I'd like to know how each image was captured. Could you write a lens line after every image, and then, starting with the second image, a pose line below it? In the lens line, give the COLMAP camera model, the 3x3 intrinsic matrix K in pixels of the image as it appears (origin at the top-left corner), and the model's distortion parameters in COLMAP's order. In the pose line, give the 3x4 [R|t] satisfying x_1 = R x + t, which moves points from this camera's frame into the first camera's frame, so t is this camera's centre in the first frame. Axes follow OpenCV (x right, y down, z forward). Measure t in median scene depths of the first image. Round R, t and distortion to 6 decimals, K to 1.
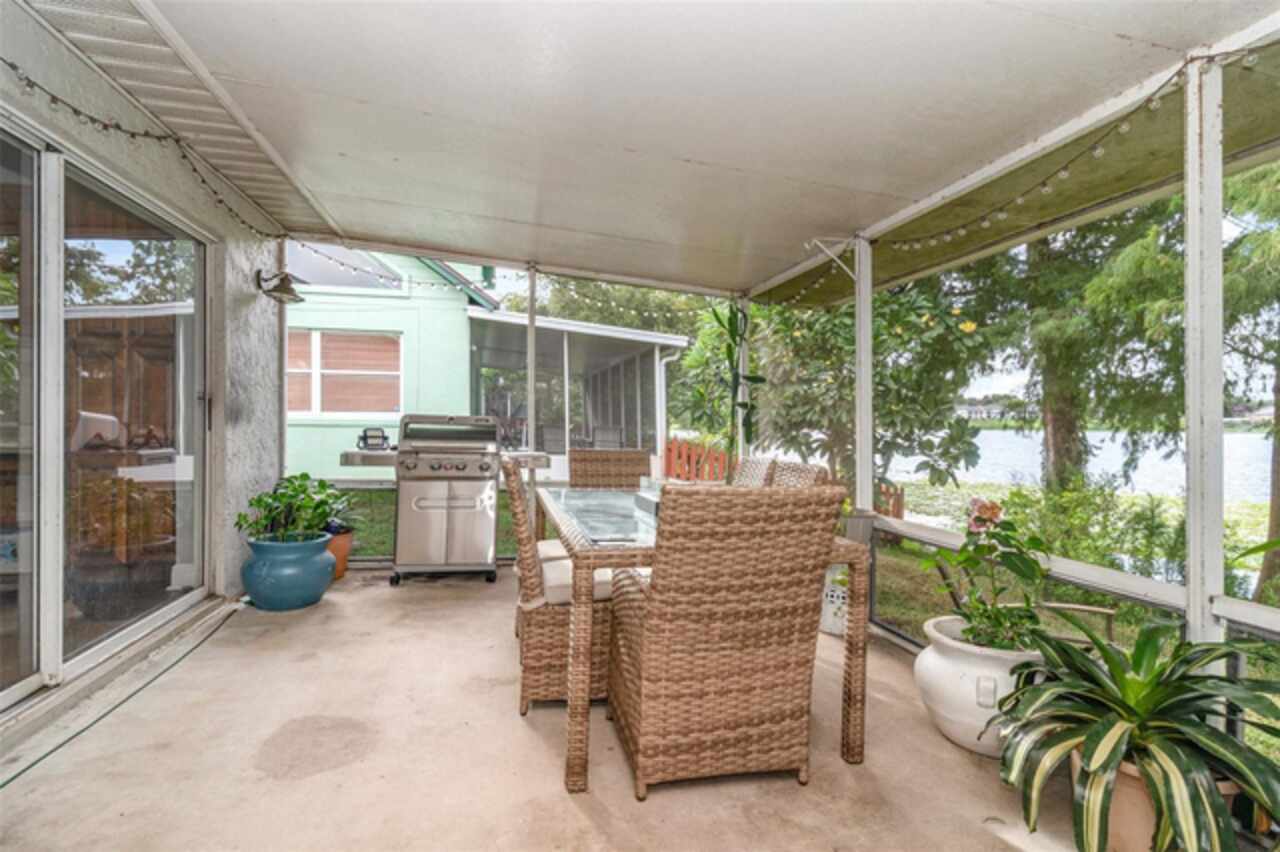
lens RADIAL K [[601.6, 0, 633.6], [0, 601.6, 432.0], [0, 0, 1]] dist [0.002820, 0.000581]
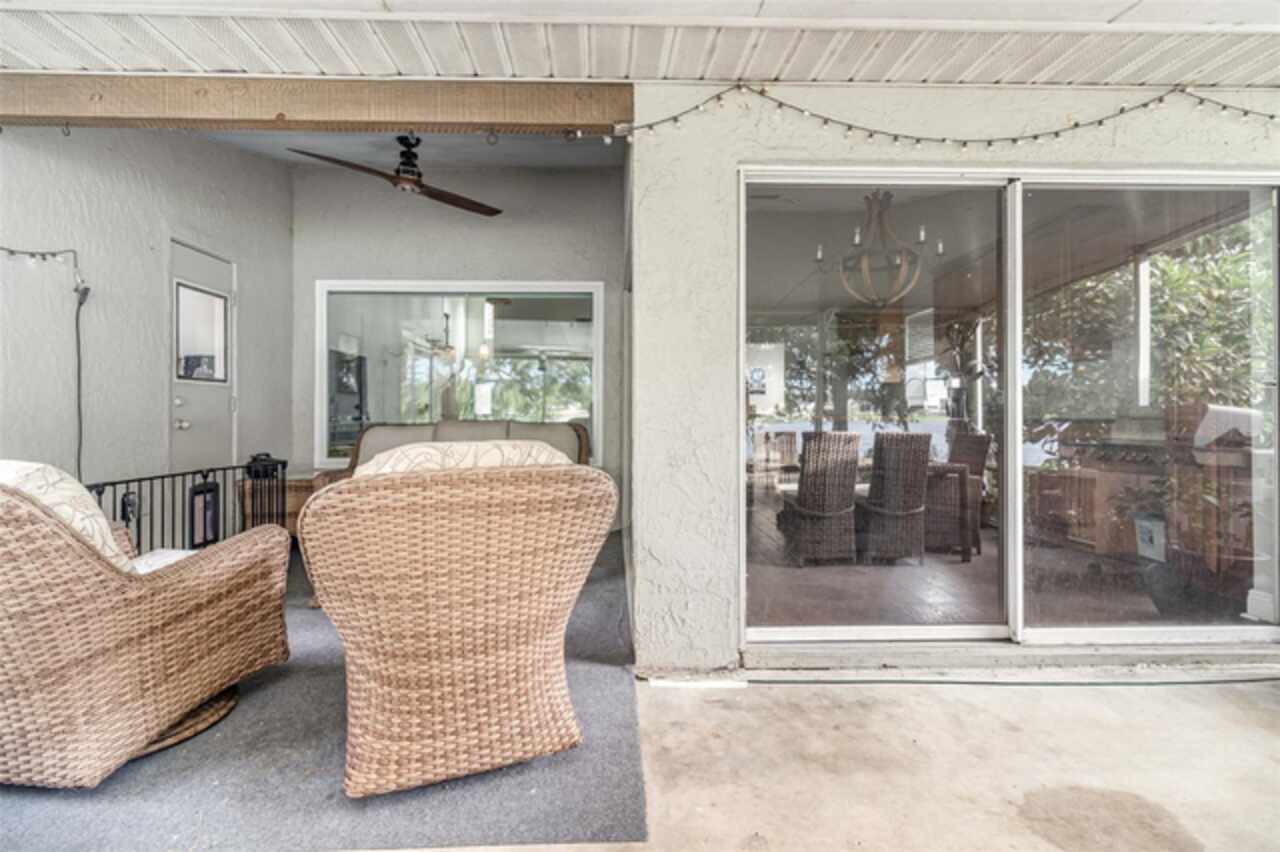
lens RADIAL K [[601.6, 0, 633.6], [0, 601.6, 432.0], [0, 0, 1]] dist [0.002820, 0.000581]
pose [[-0.196409, 0.024706, -0.980211, 0.317476], [-0.016535, 0.999457, 0.028505, -0.005832], [0.980383, 0.021807, -0.195893, 0.500528]]
